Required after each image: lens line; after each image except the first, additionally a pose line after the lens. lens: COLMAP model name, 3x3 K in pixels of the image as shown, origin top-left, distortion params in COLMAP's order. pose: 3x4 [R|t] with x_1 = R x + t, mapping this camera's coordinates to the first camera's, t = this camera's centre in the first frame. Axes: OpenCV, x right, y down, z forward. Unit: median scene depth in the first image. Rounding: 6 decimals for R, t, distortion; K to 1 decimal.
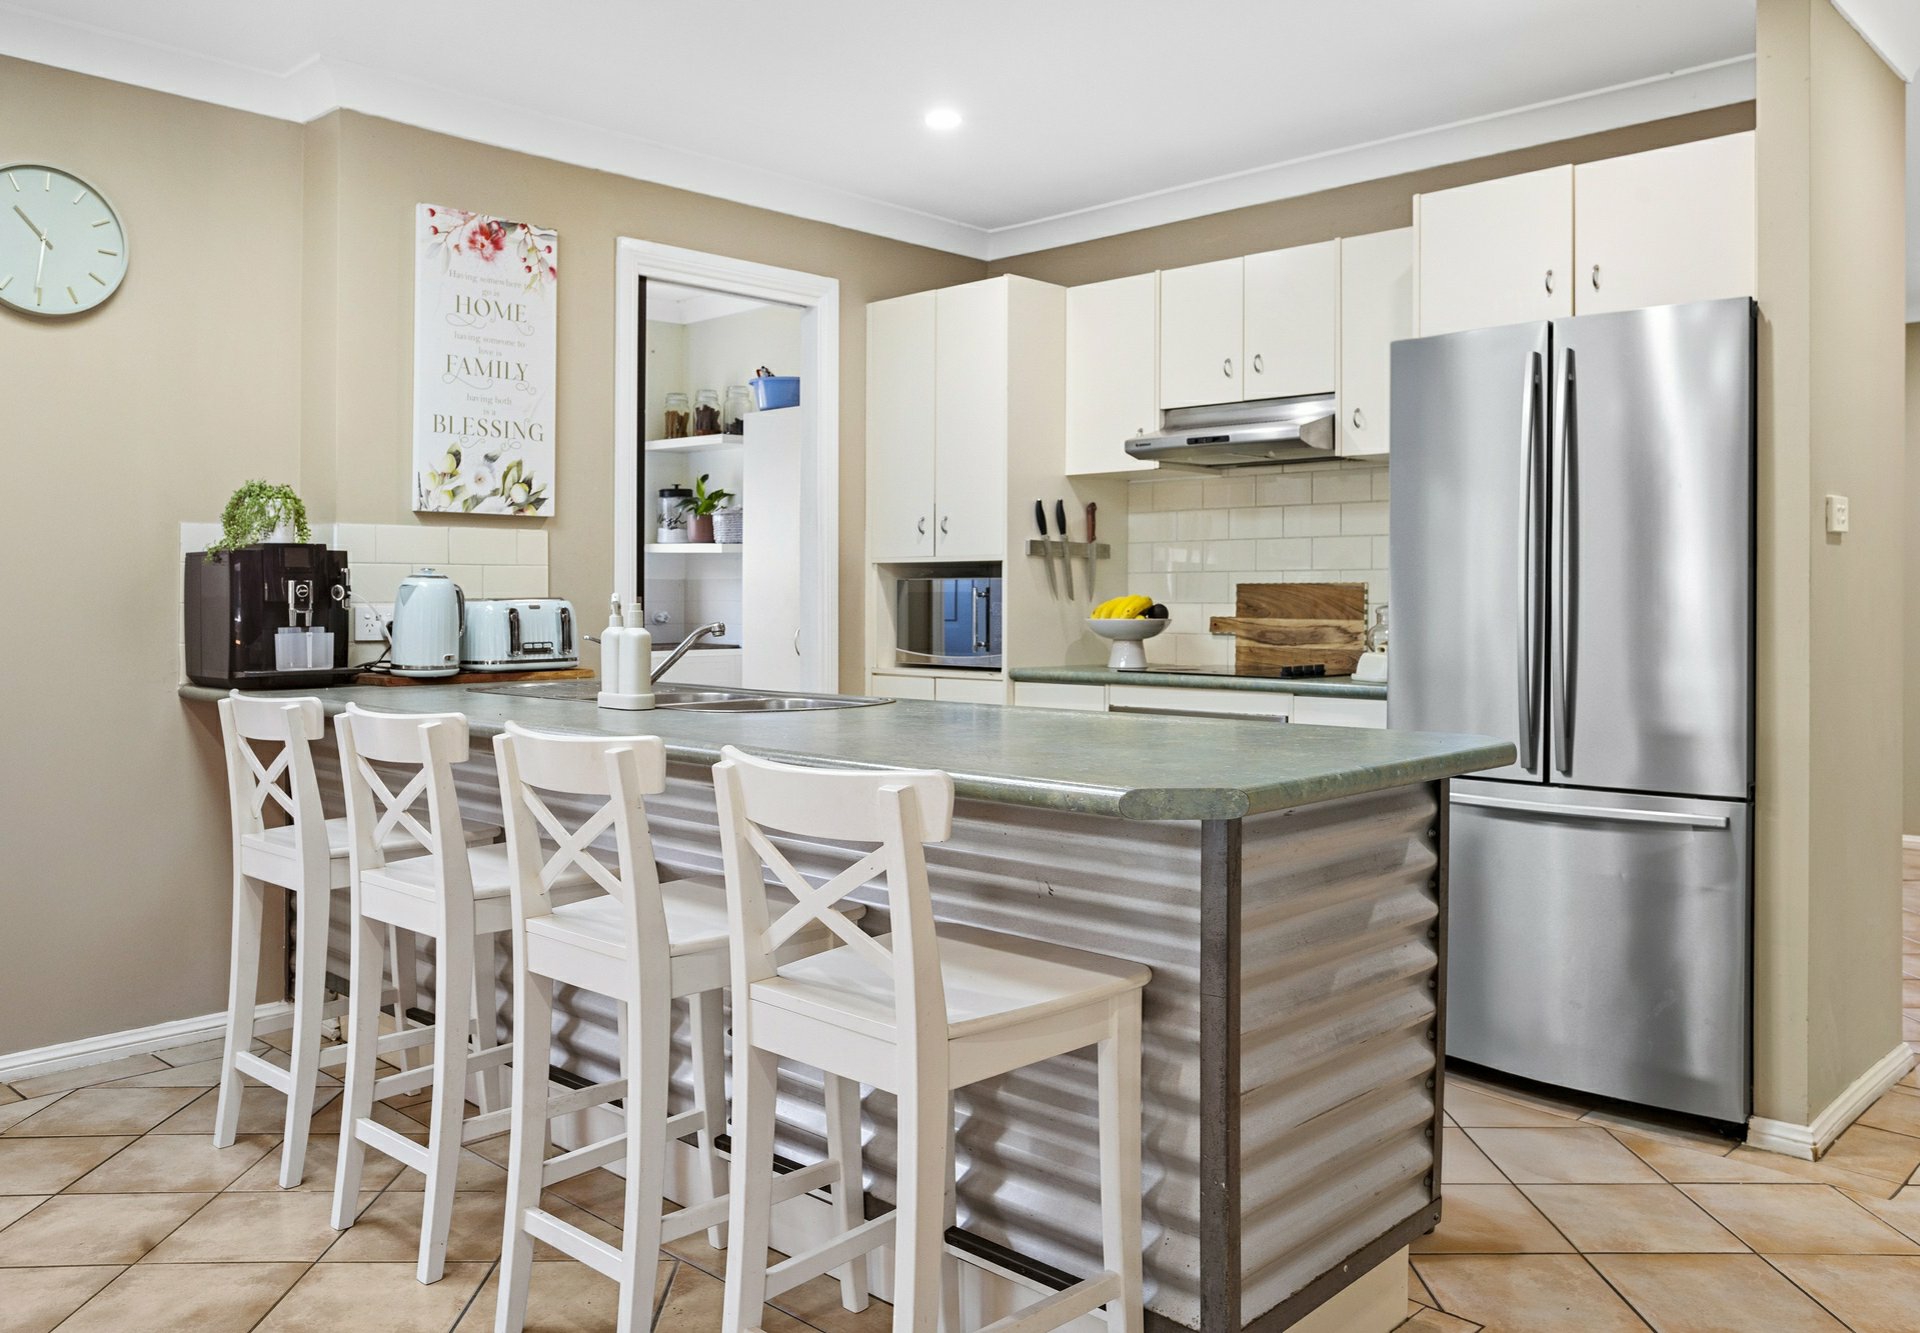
lens RADIAL K [[1528.9, 0, 951.6], [0, 1528.9, 609.3], [0, 0, 1]] dist [-0.001930, -0.000229]
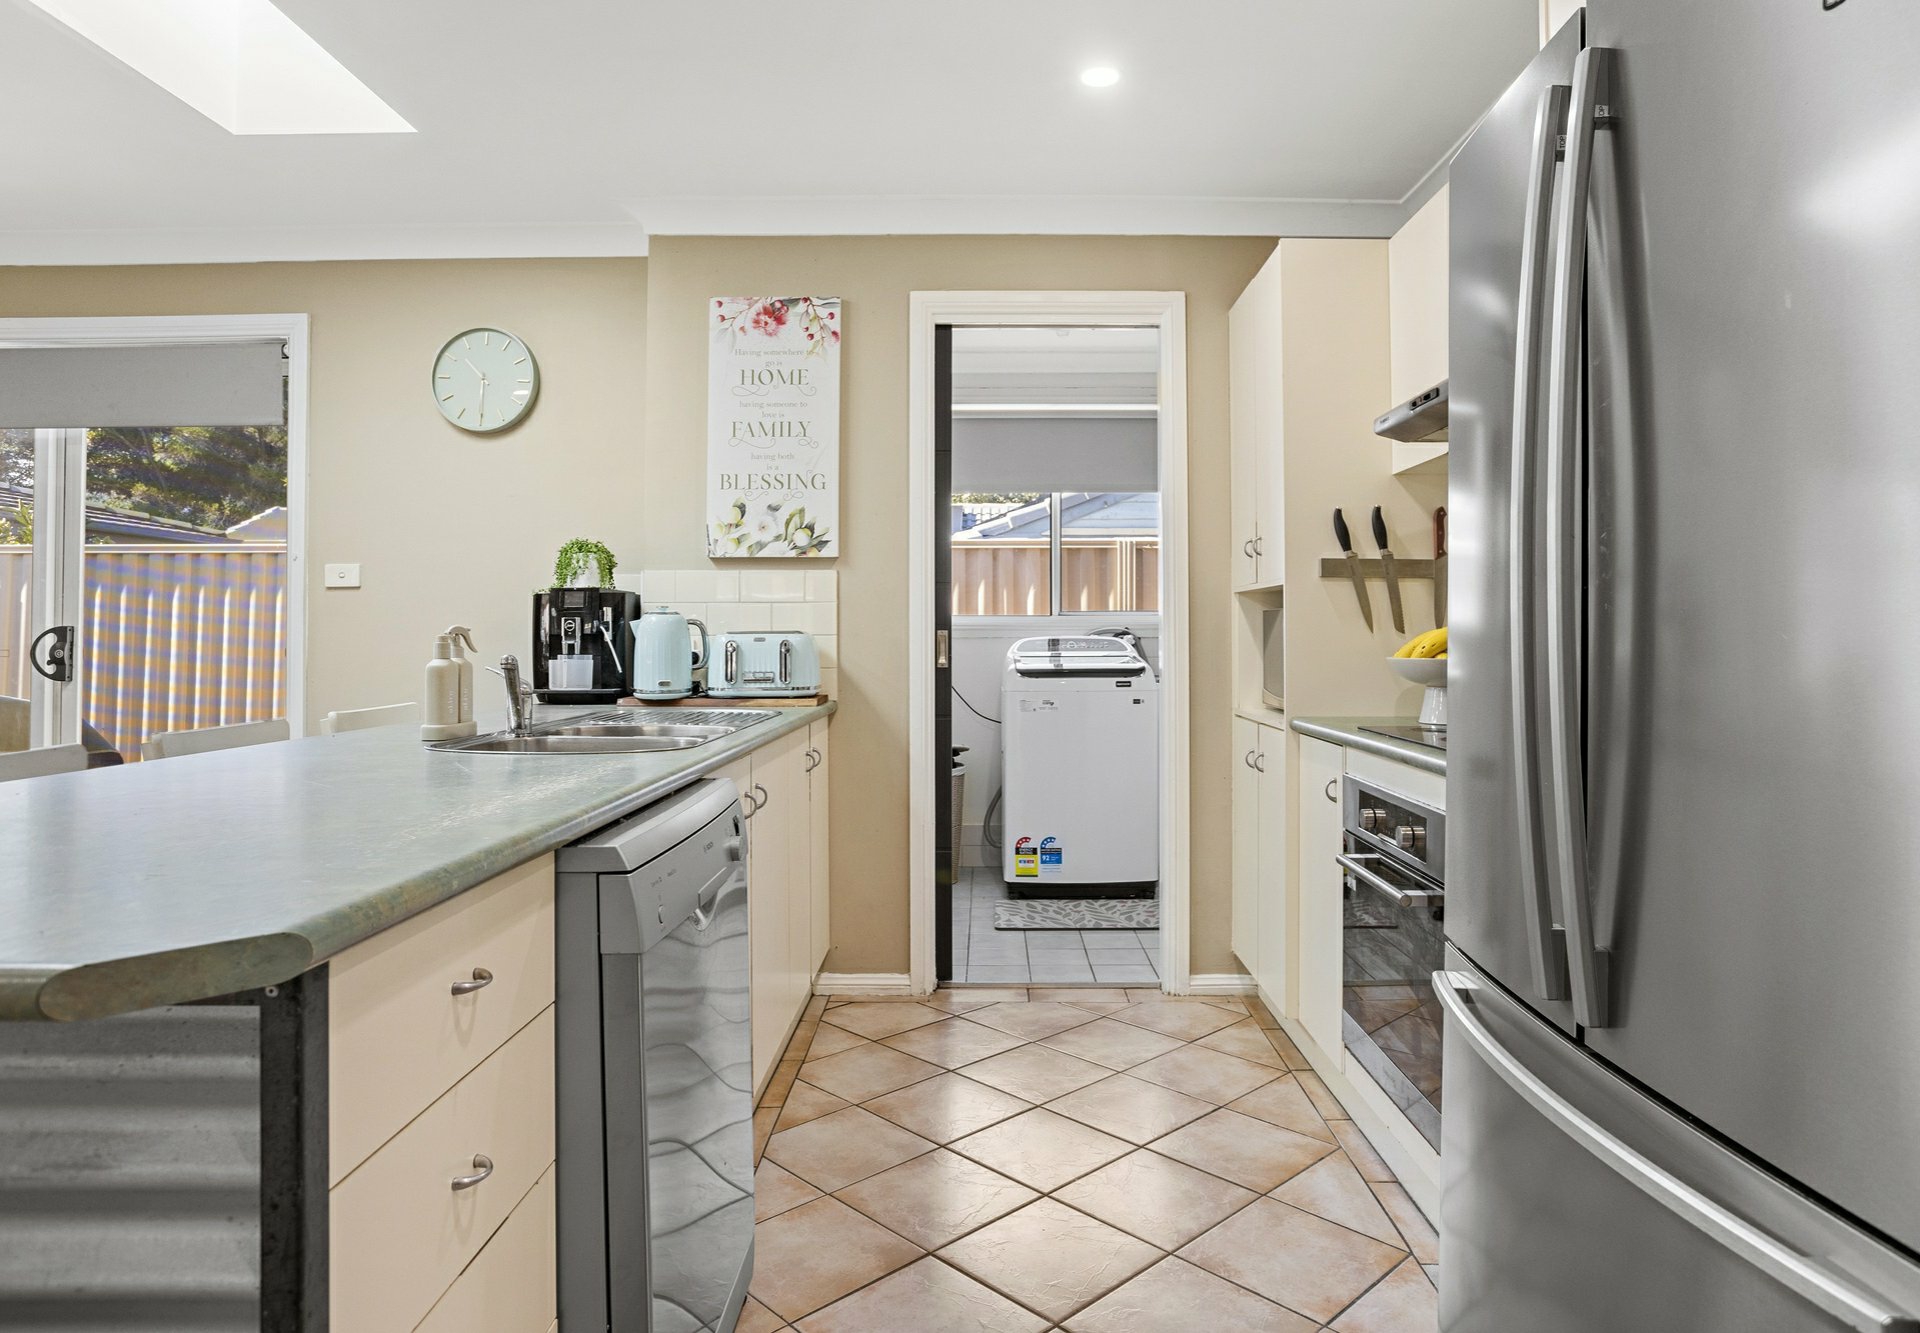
lens RADIAL K [[1168.7, 0, 982.5], [0, 1168.7, 604.1], [0, 0, 1]] dist [-0.048724, -0.000321]
pose [[0.692813, -0.020083, -0.720838, 0.423961], [-0.004848, 0.999460, -0.032505, -0.000453], [0.721101, 0.026015, 0.692341, 0.512797]]
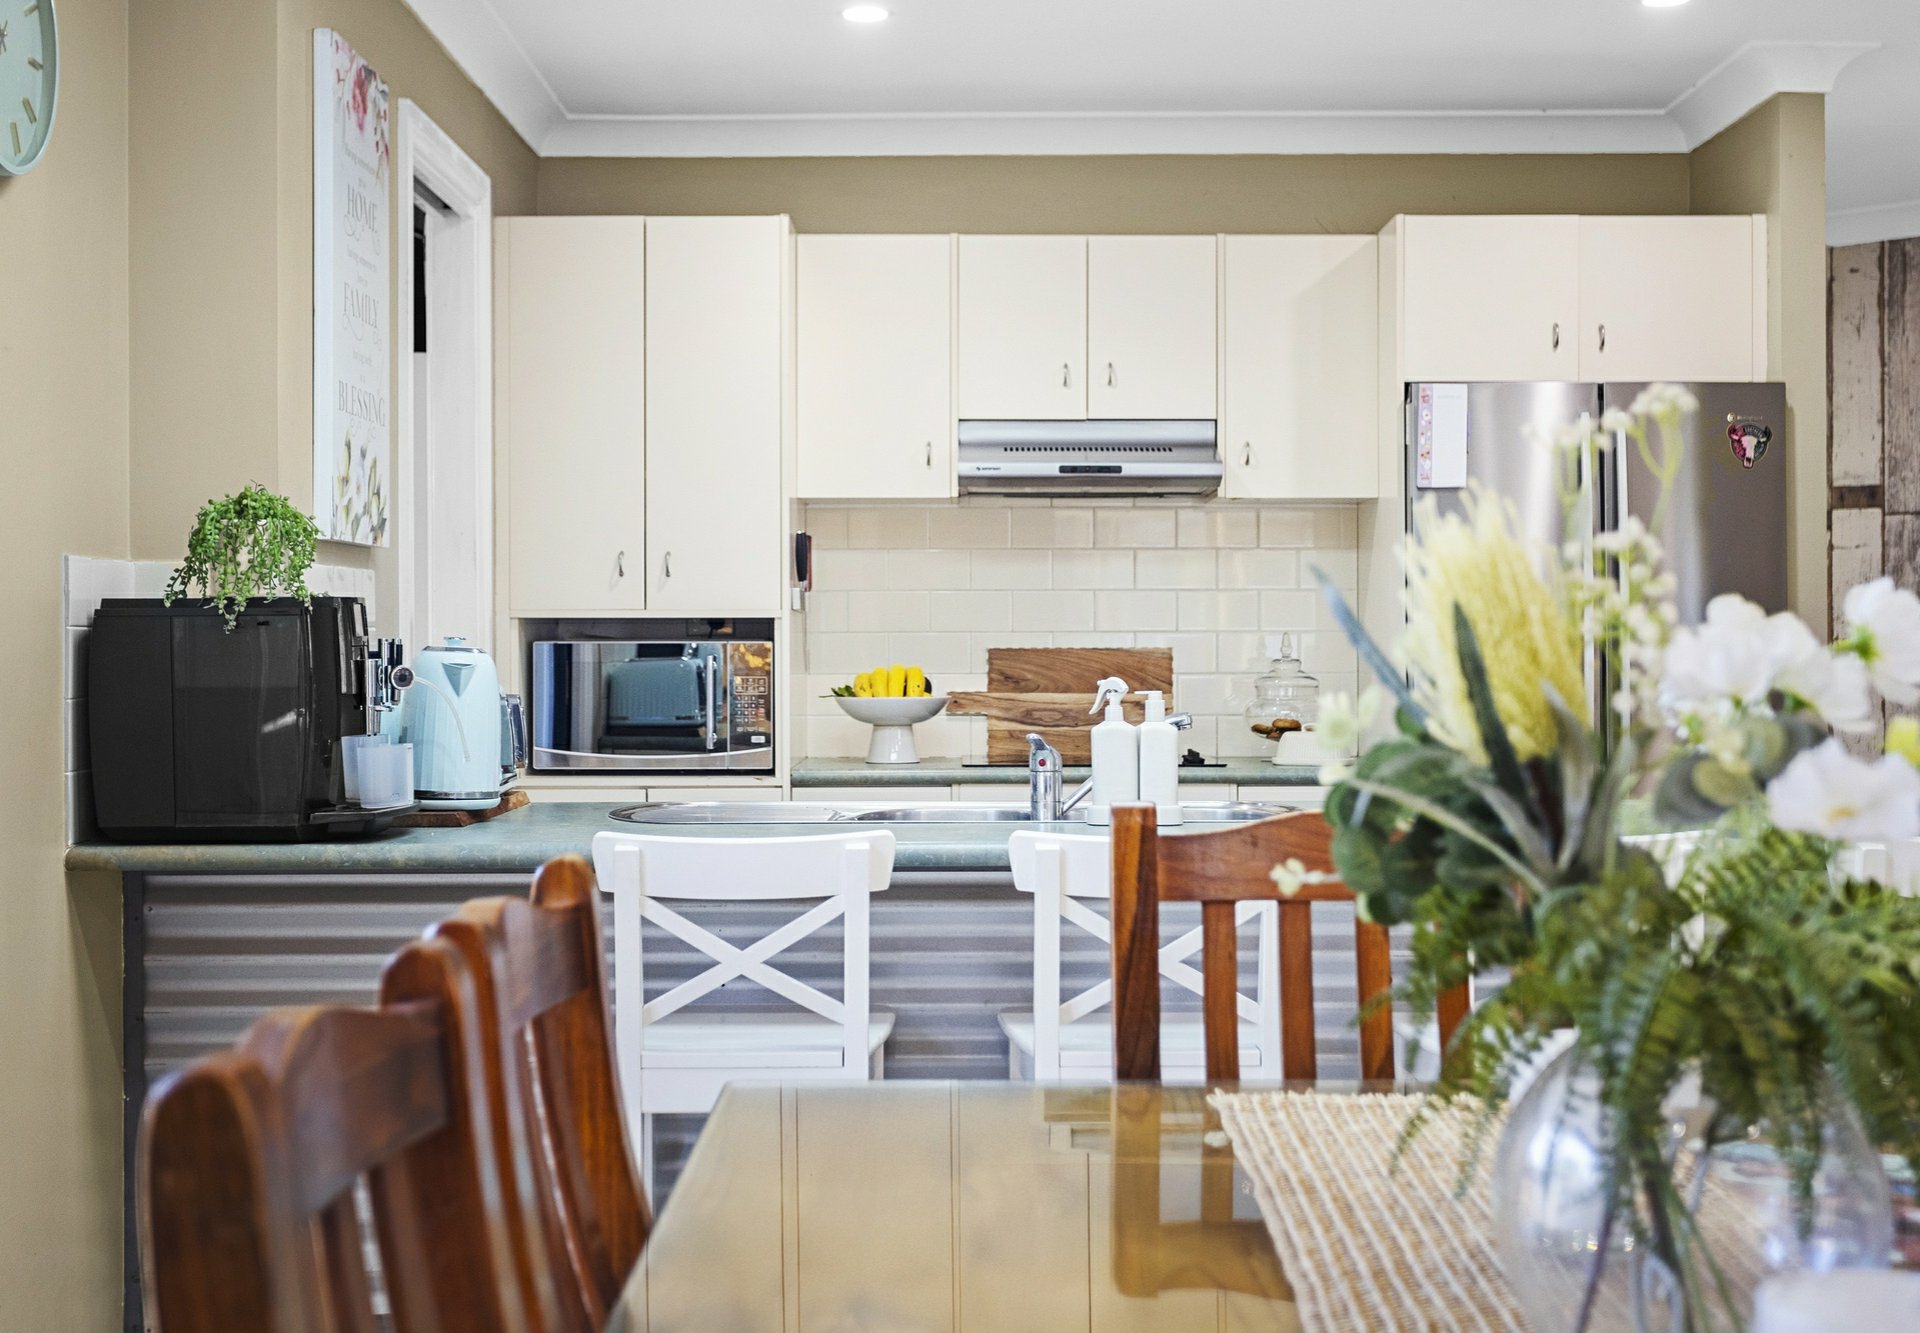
lens RADIAL K [[2589.2, 0, 958.1], [0, 2589.2, 661.6], [0, 0, 1]] dist [0.031022, 0.000000]
pose [[0.718690, -0.007752, 0.695287, -0.847746], [0.006963, 0.999968, 0.003952, -0.017772], [-0.695295, 0.002001, 0.718721, 0.088617]]
